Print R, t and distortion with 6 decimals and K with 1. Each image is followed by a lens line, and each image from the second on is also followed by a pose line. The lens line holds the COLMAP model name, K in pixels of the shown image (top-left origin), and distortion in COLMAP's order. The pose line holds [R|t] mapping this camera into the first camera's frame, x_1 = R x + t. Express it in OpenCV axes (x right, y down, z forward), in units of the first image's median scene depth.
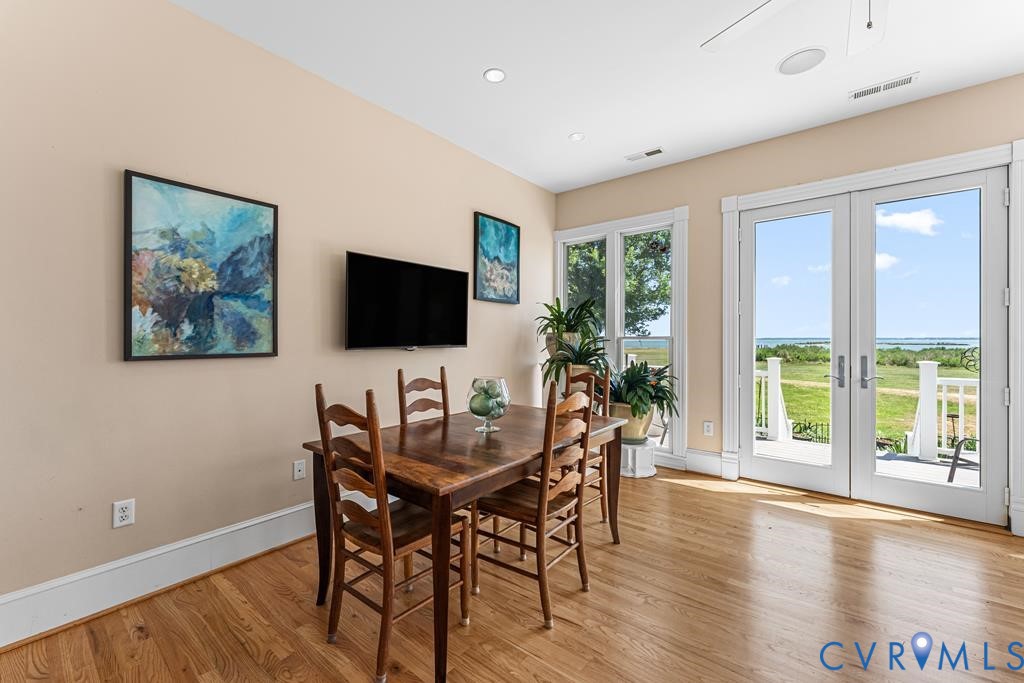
lens RADIAL K [[416.6, 0, 504.2], [0, 416.6, 338.8], [0, 0, 1]] dist [-0.000648, -0.000129]
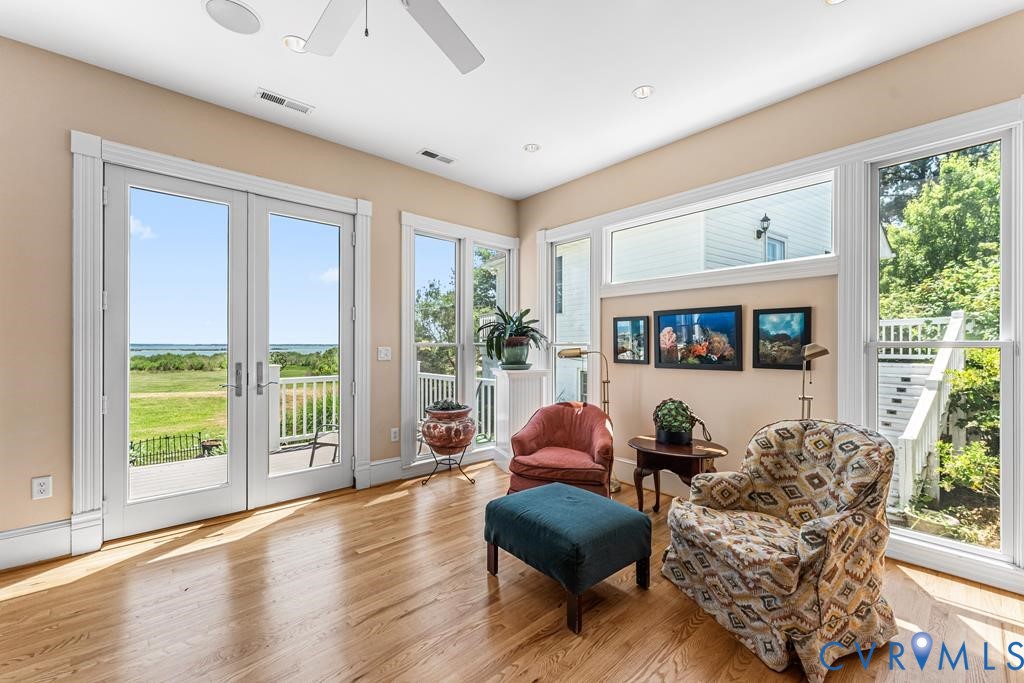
lens RADIAL K [[416.6, 0, 513.1], [0, 416.6, 345.5], [0, 0, 1]] dist [-0.000648, -0.000129]
pose [[0.137604, 0.001102, 0.990487, -0.035272], [-0.002279, 0.999997, -0.000796, 0.001661], [-0.990485, -0.002148, 0.137606, 0.248350]]
